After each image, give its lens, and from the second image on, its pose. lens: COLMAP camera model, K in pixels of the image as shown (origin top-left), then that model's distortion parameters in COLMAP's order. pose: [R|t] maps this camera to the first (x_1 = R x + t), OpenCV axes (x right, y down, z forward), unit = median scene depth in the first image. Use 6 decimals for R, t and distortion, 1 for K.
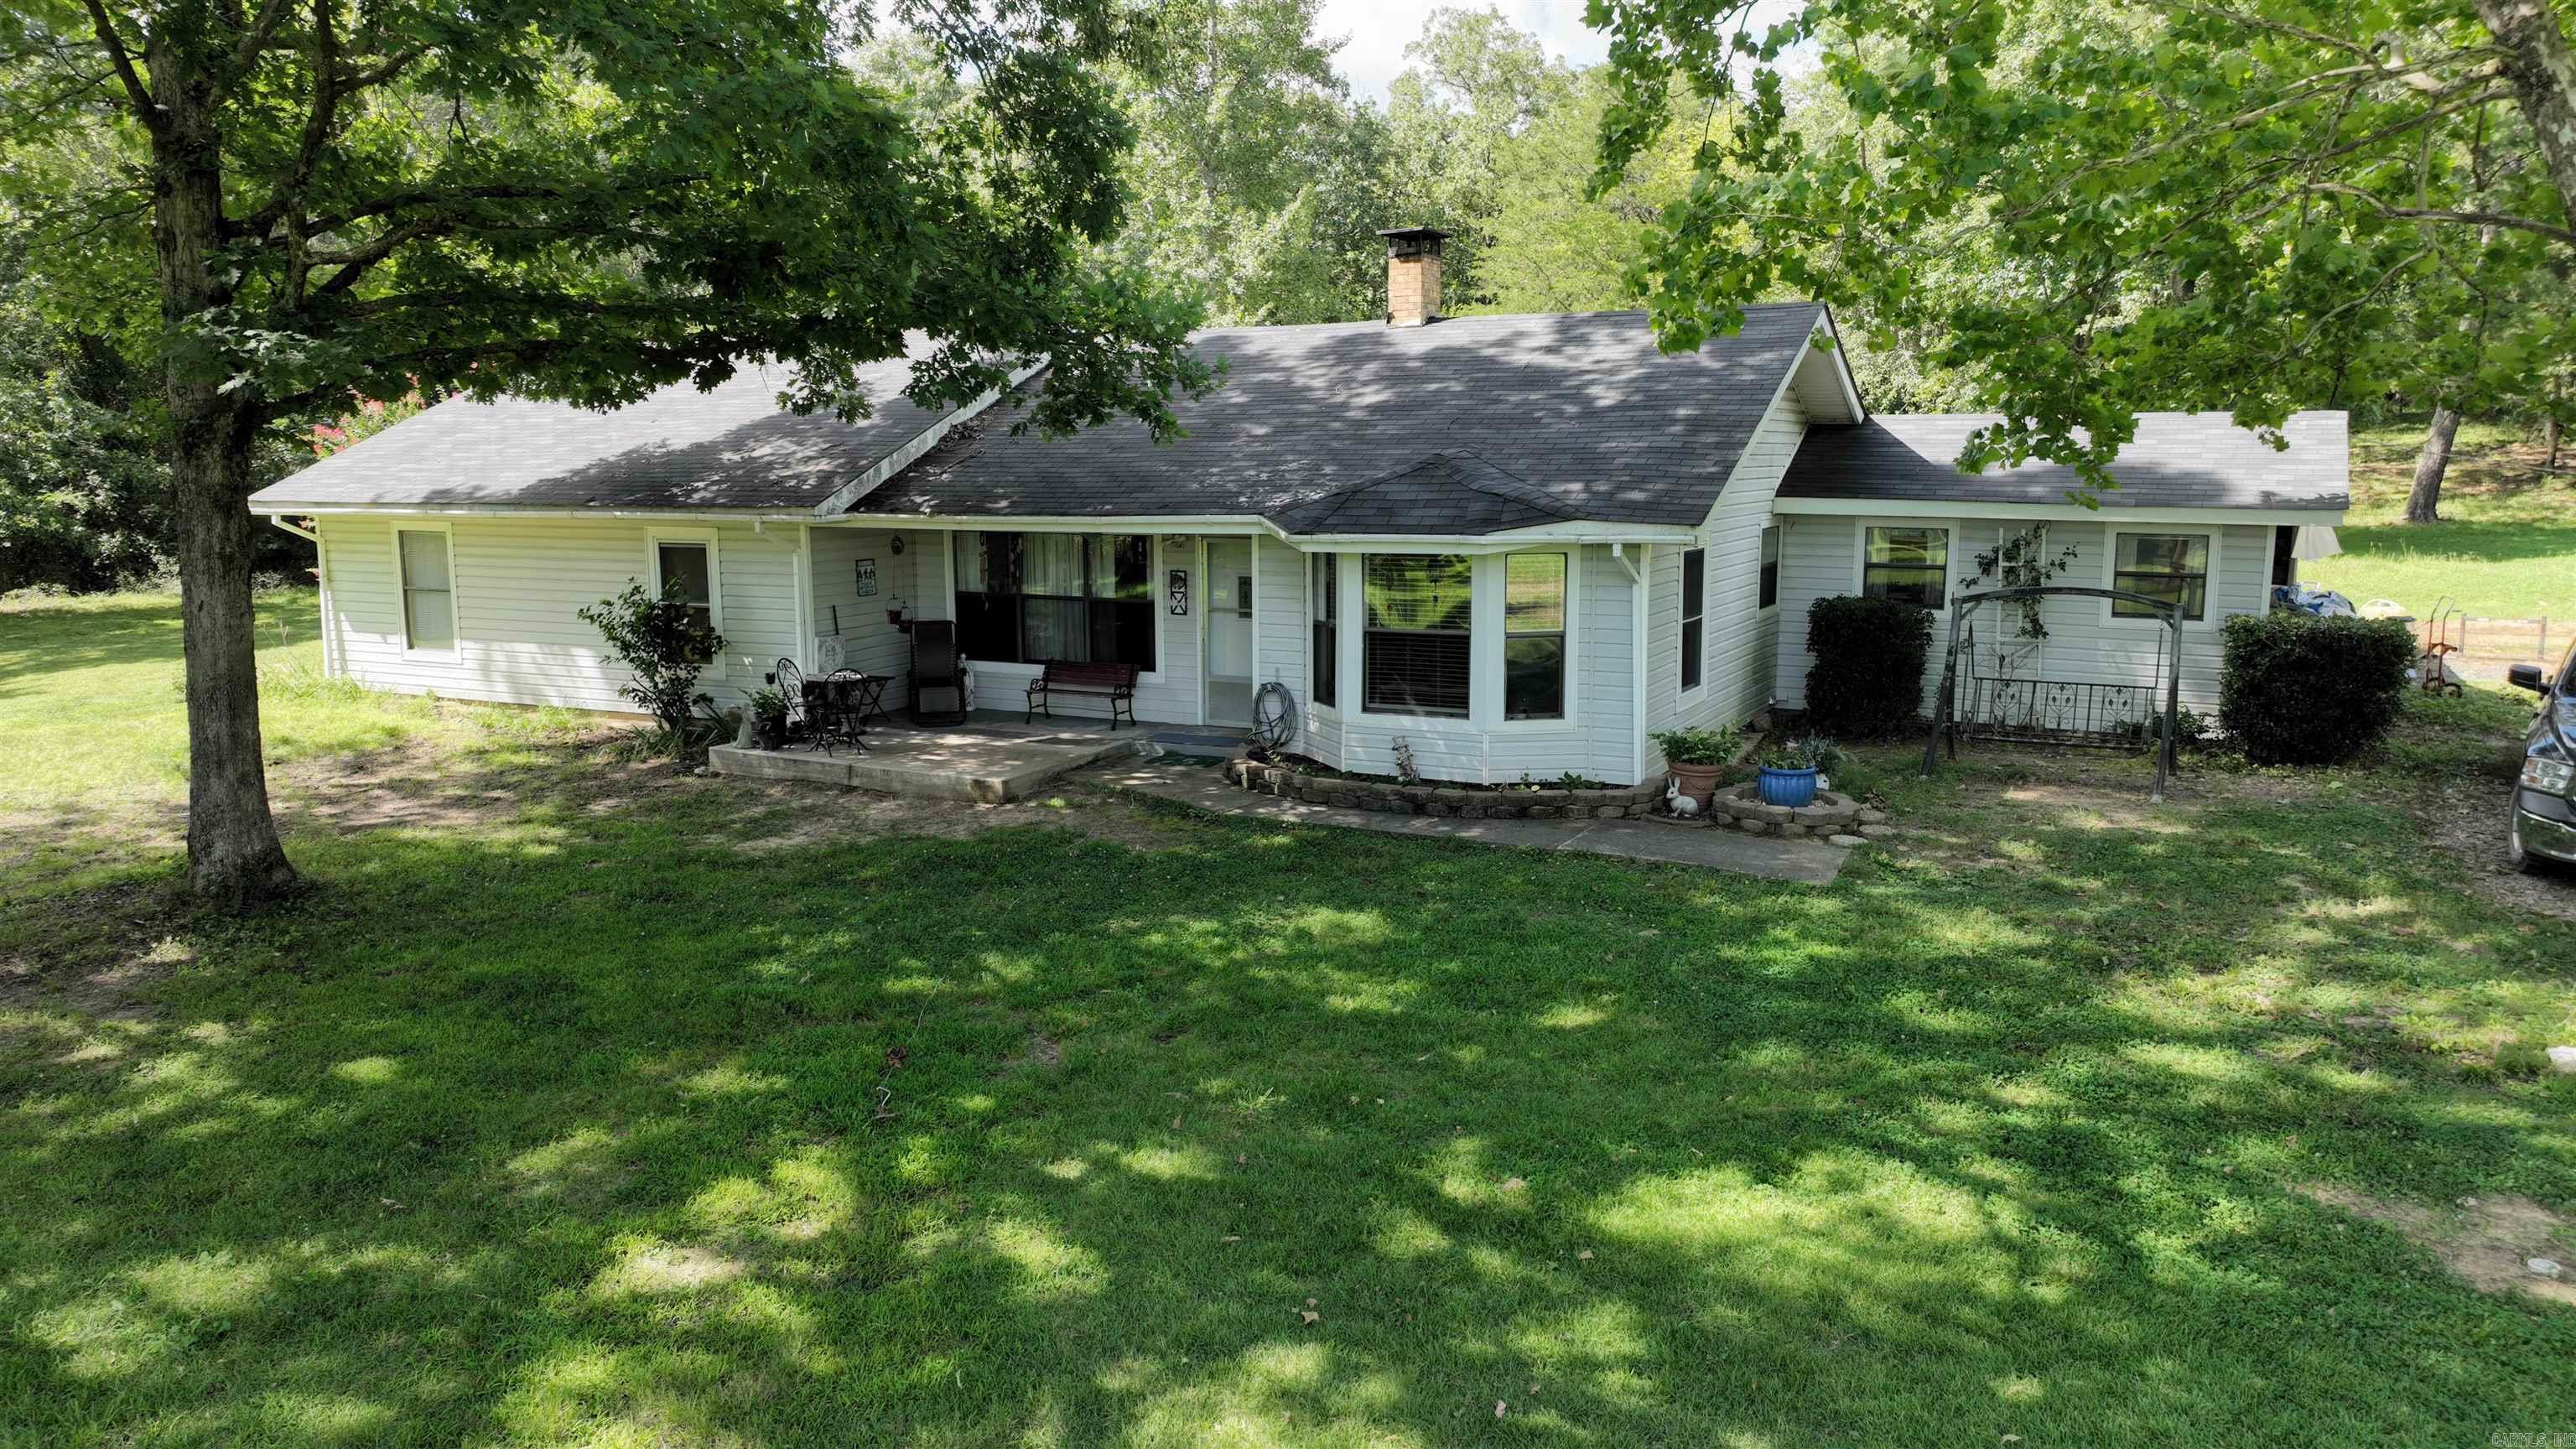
lens RADIAL K [[1825.3, 0, 1288.0], [0, 1825.3, 724.5], [0, 0, 1]] dist [0.001914, 0.015443]
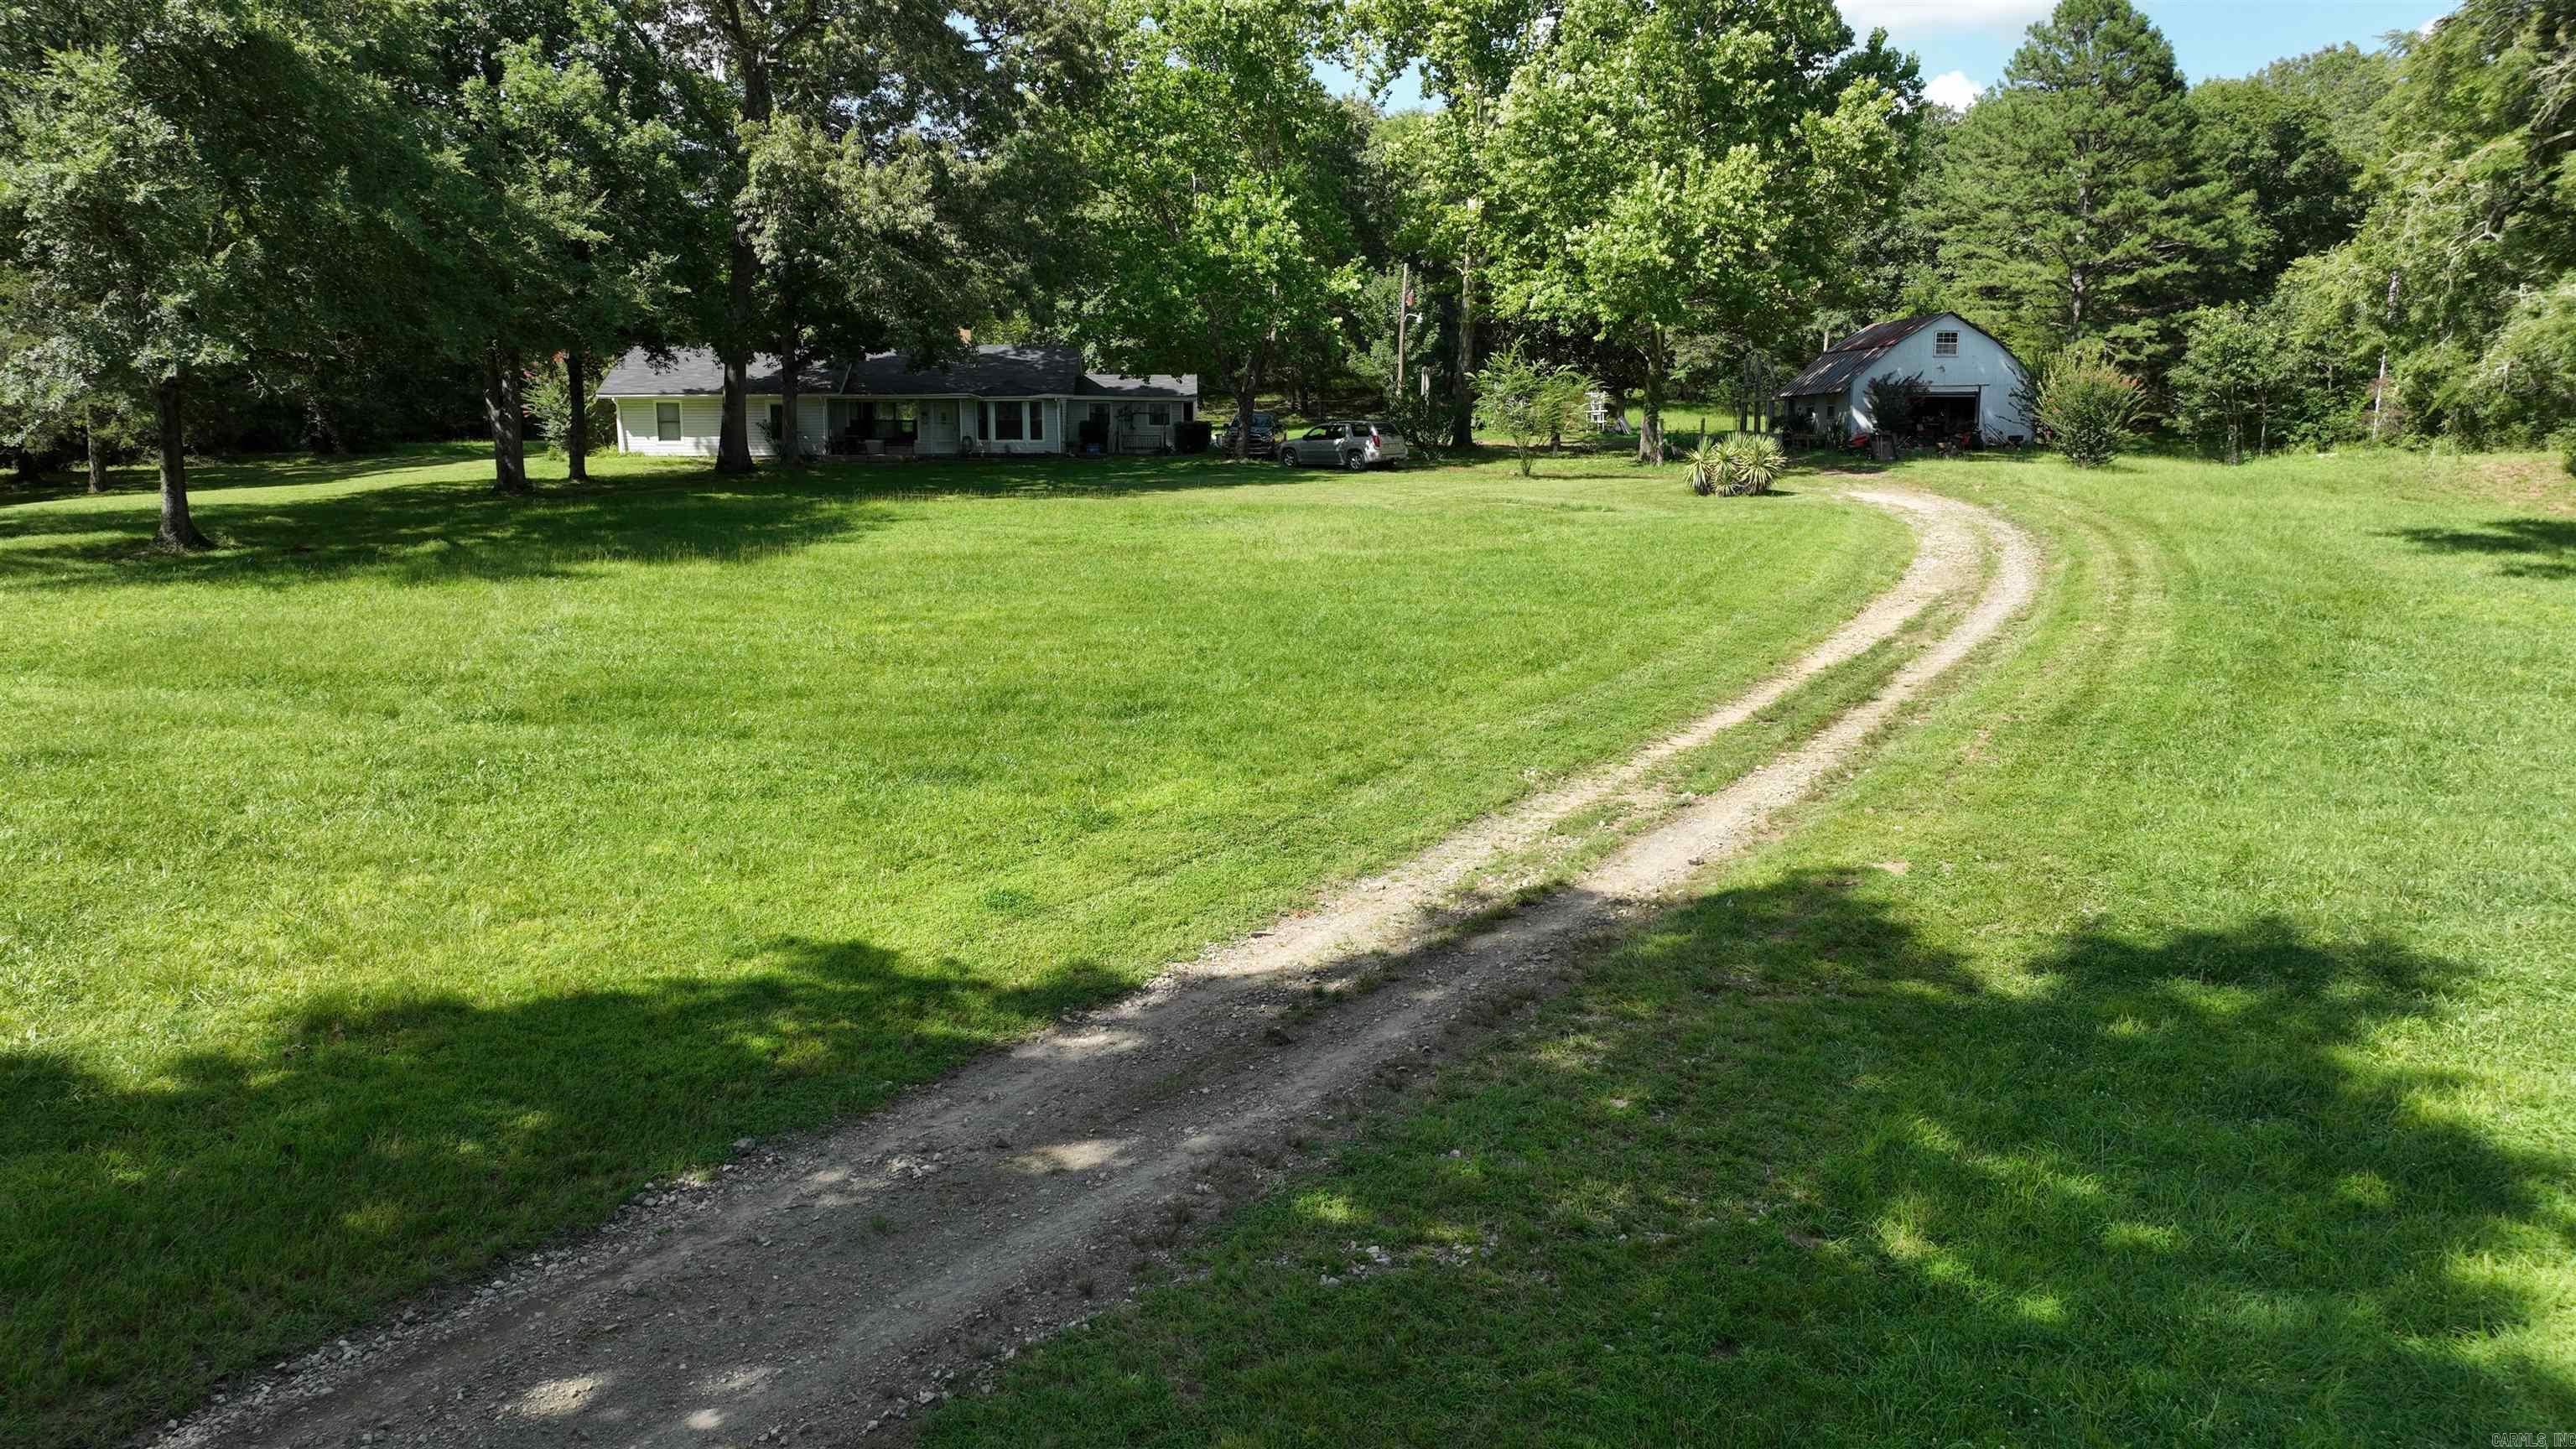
lens RADIAL K [[1825.3, 0, 1288.0], [0, 1825.3, 724.5], [0, 0, 1]] dist [0.001914, 0.015443]
pose [[0.866176, -0.079369, 0.493396, -1.330573], [0.075159, 0.996767, 0.028397, 0.512715], [-0.494055, 0.012486, 0.869341, -2.656605]]
